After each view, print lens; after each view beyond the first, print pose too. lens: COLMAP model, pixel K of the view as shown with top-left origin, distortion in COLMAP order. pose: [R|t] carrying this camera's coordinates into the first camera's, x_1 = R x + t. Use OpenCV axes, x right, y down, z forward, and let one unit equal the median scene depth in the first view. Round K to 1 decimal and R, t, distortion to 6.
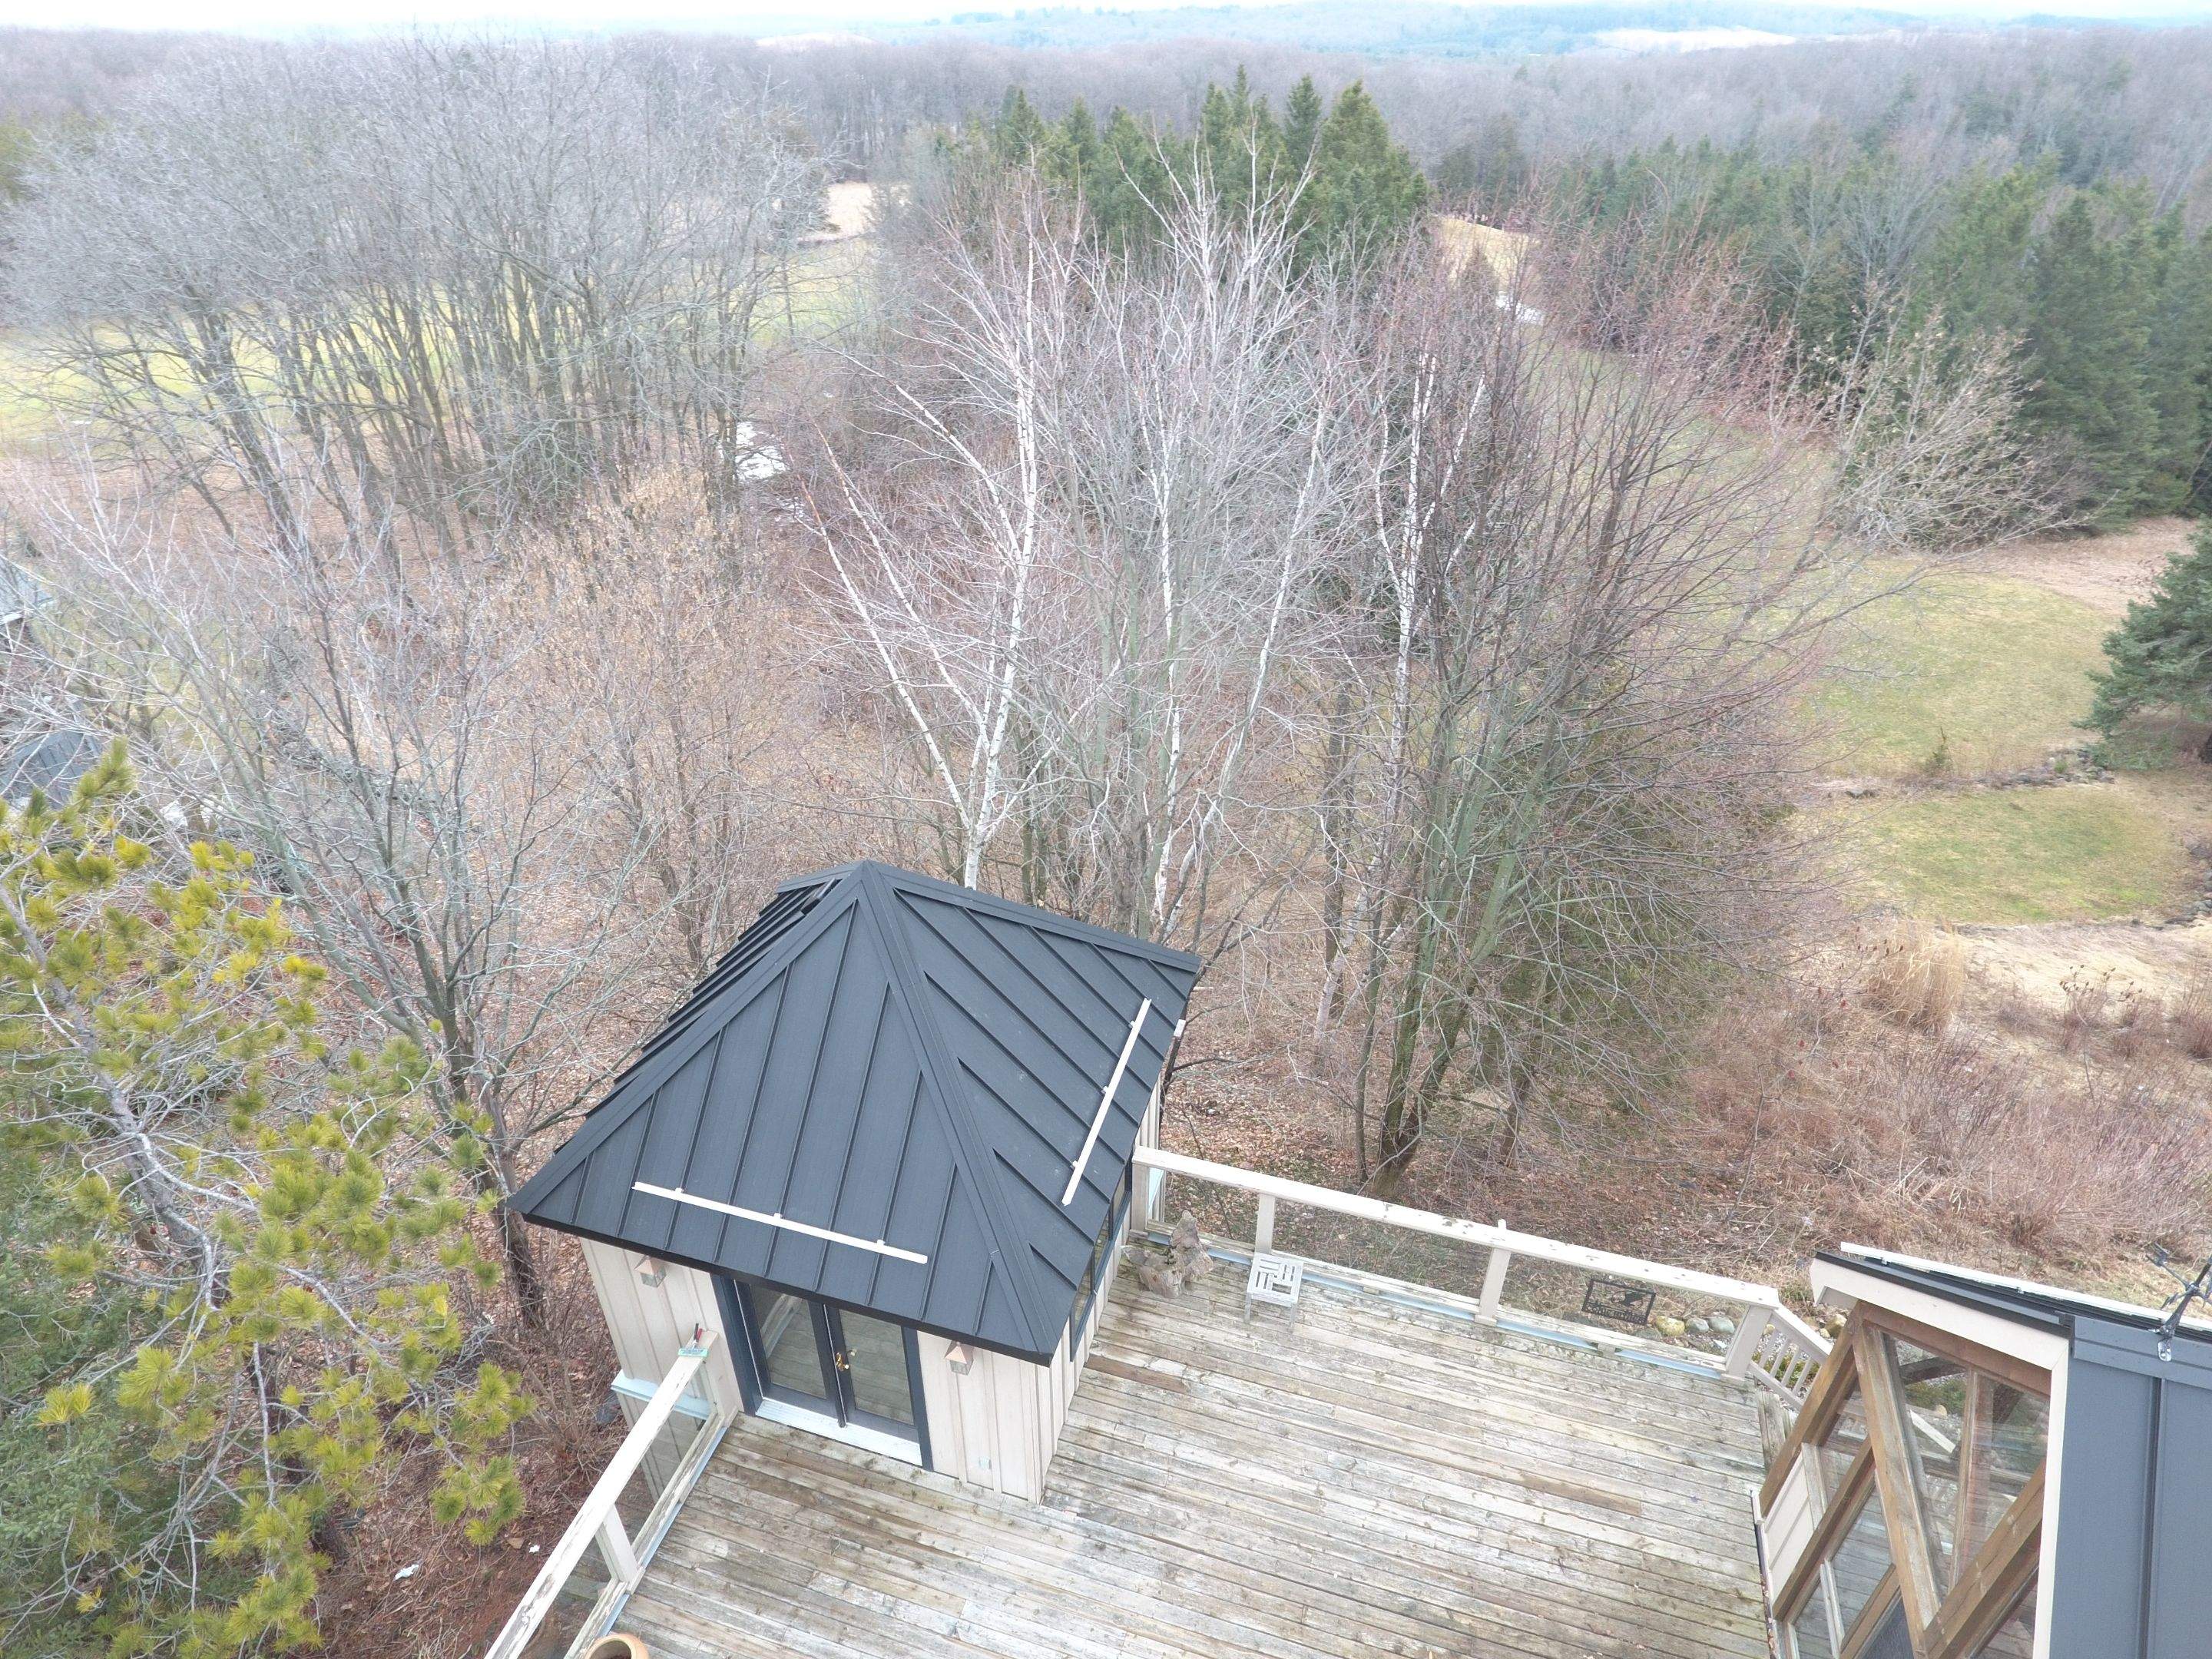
lens RADIAL K [[1290.9, 0, 1082.7], [0, 1290.9, 821.9], [0, 0, 1]] dist [-0.008219, 0.001905]
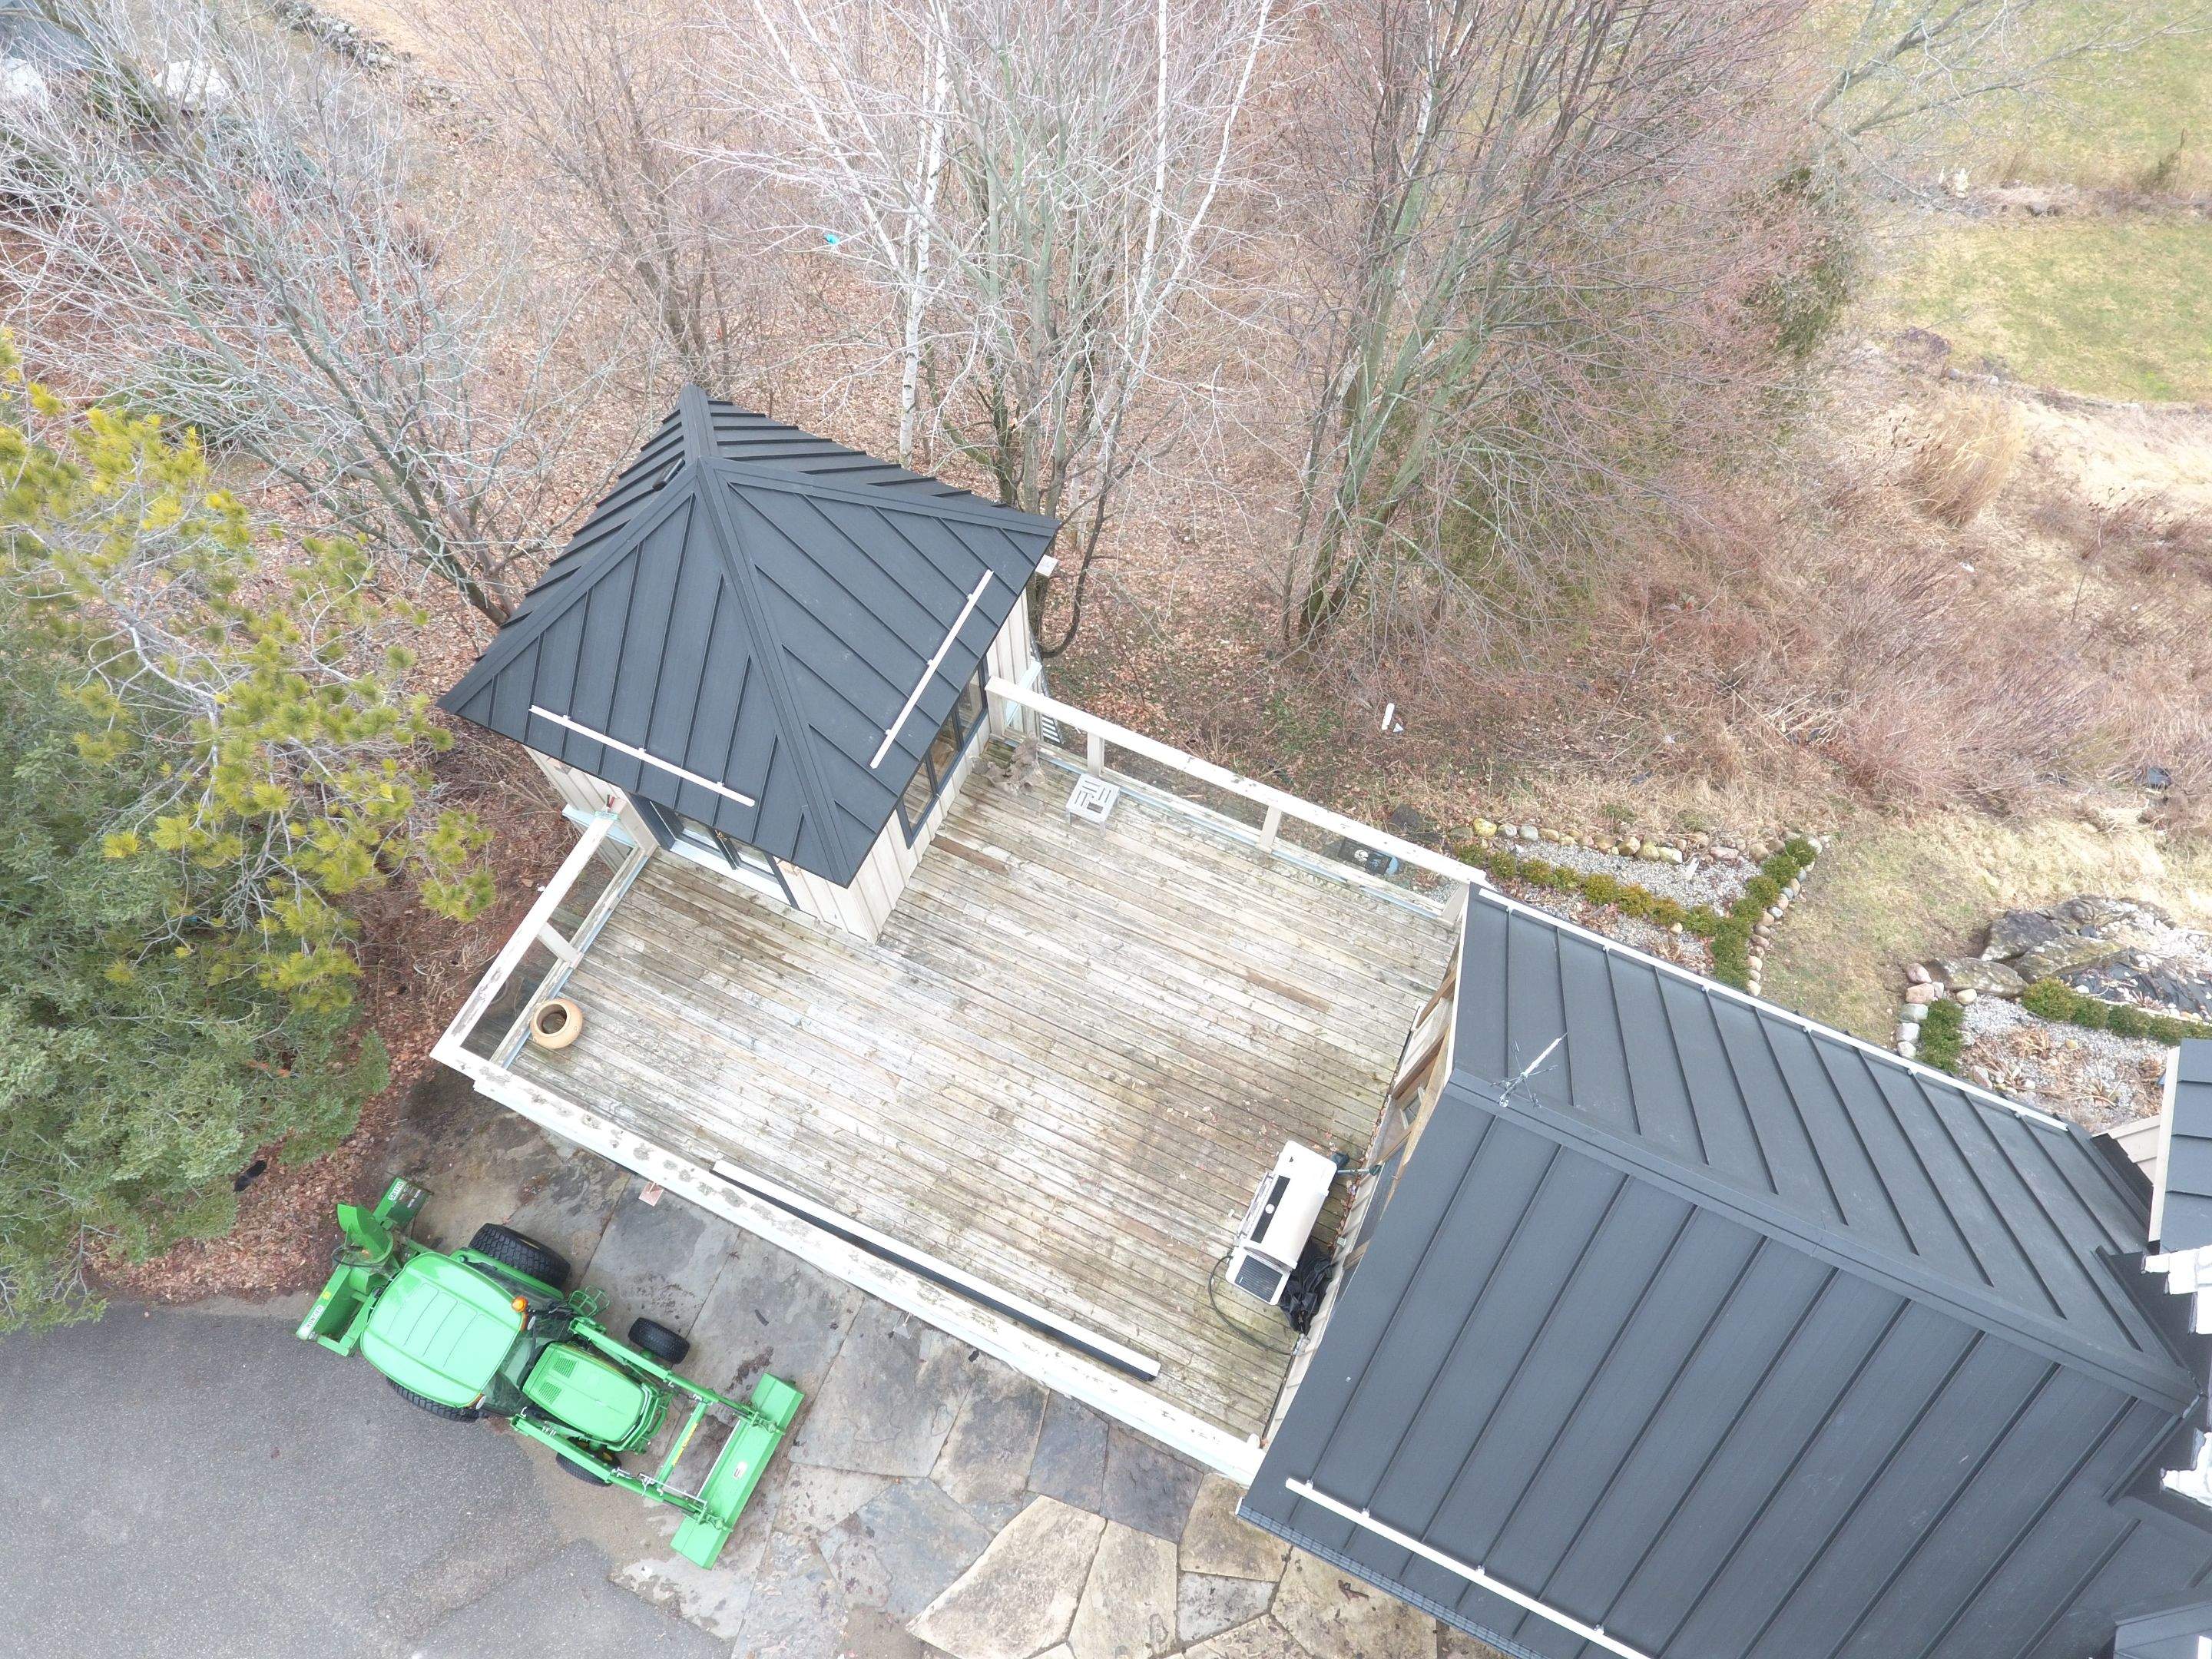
lens RADIAL K [[1290.9, 0, 1086.1], [0, 1290.9, 818.0], [0, 0, 1]] dist [-0.008219, 0.001905]
pose [[0.991473, 0.121188, -0.047906, 0.222662], [-0.078902, 0.850861, 0.519433, -0.277638], [0.103710, -0.511224, 0.853167, -0.037979]]
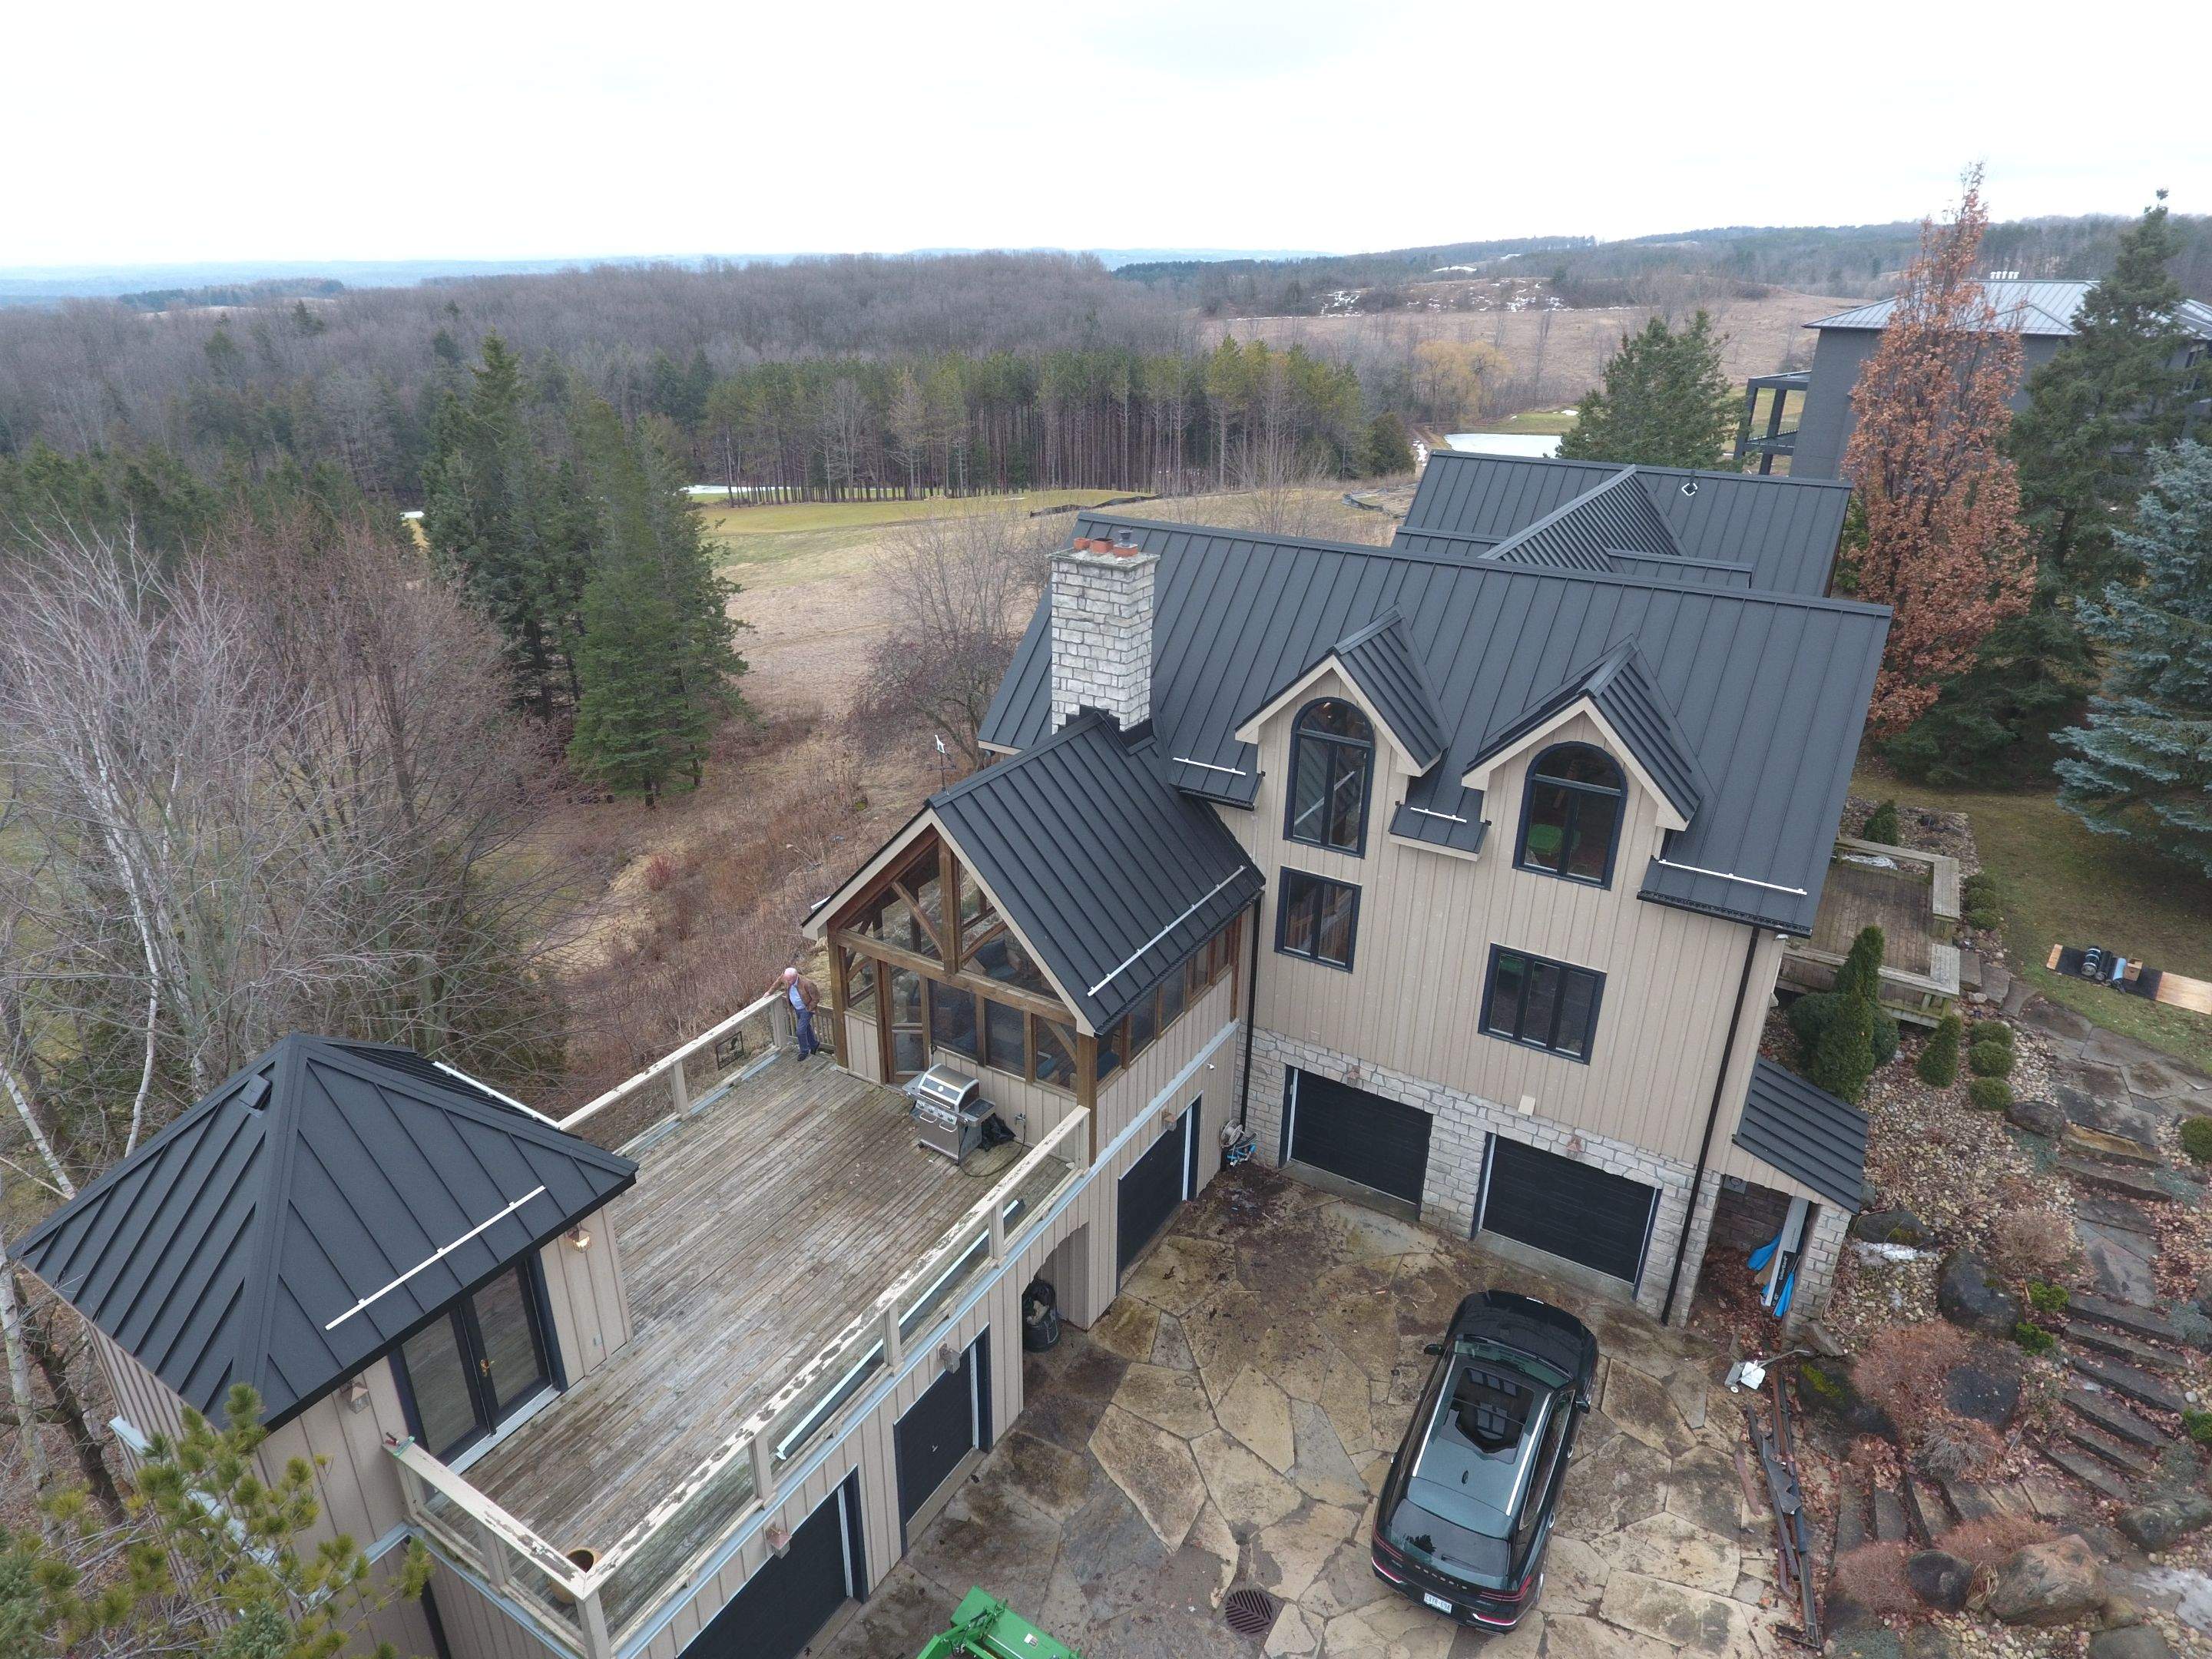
lens RADIAL K [[1290.9, 0, 1081.5], [0, 1290.9, 827.2], [0, 0, 1]] dist [-0.008219, 0.001905]
pose [[0.254779, -0.372302, 0.892457, -0.988263], [0.517936, 0.831907, 0.199182, 0.010973], [-0.816596, 0.411488, 0.404781, -0.260644]]
